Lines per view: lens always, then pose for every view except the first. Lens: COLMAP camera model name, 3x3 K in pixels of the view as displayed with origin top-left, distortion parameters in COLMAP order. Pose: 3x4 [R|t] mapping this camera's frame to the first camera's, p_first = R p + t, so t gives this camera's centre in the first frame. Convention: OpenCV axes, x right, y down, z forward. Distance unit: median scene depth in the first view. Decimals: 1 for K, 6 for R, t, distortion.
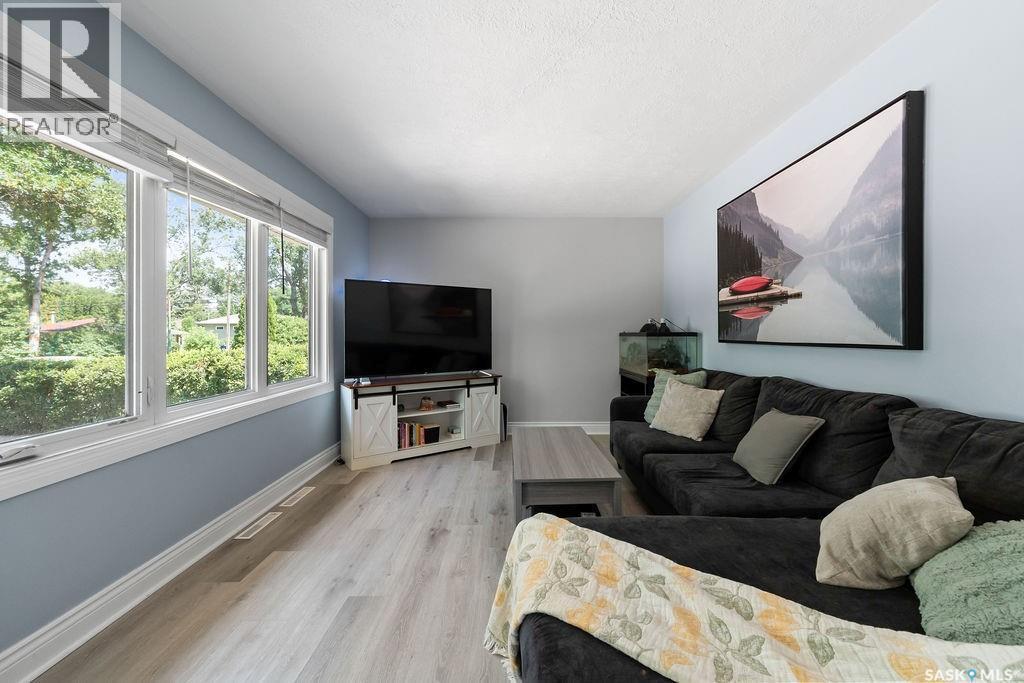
lens RADIAL K [[406.0, 0, 511.2], [0, 406.0, 334.6], [0, 0, 1]] dist [-0.008920, 0.001021]
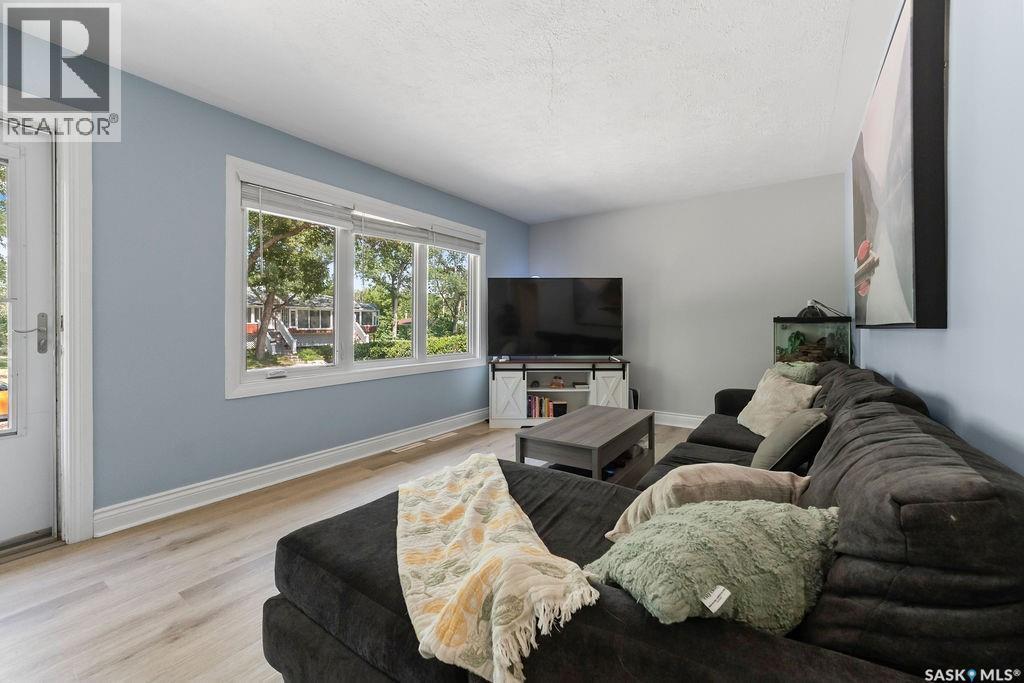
lens RADIAL K [[406.0, 0, 510.1], [0, 406.0, 325.5], [0, 0, 1]] dist [-0.008920, 0.001021]
pose [[0.817276, 0.000176, -0.576246, 0.447388], [-0.003164, 0.999986, -0.004182, 0.021179], [0.576238, 0.005241, 0.817265, -0.009932]]
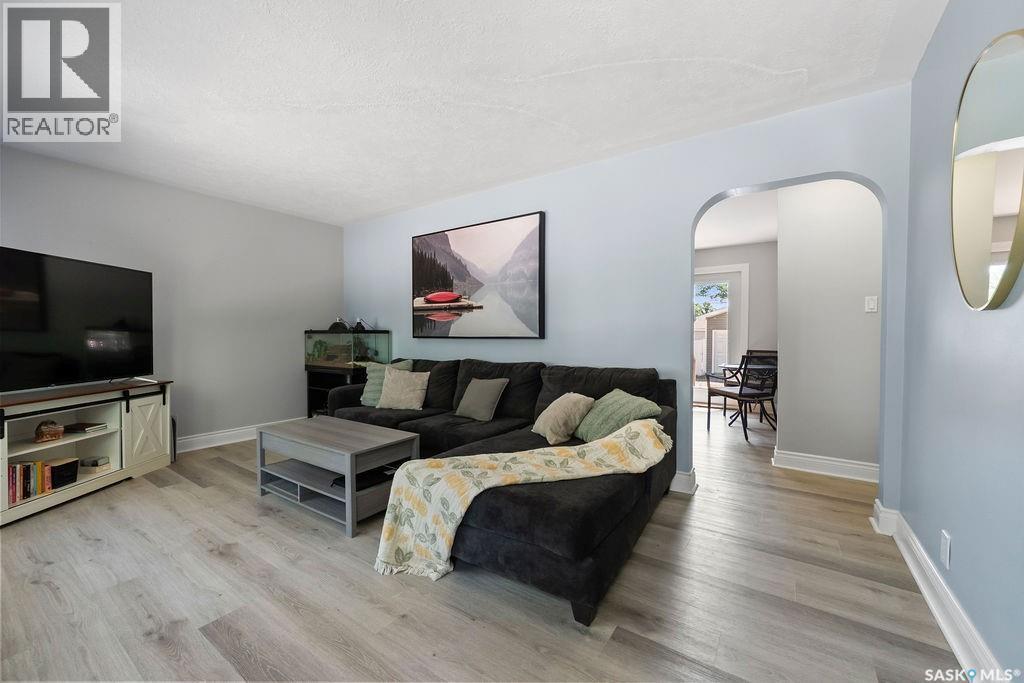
lens RADIAL K [[406.0, 0, 512.8], [0, 406.0, 340.4], [0, 0, 1]] dist [-0.008920, 0.001021]
pose [[0.564805, -0.005305, 0.825207, -0.426615], [-0.003162, 0.999958, 0.008592, 0.015629], [-0.825218, -0.007463, 0.564764, -0.017002]]
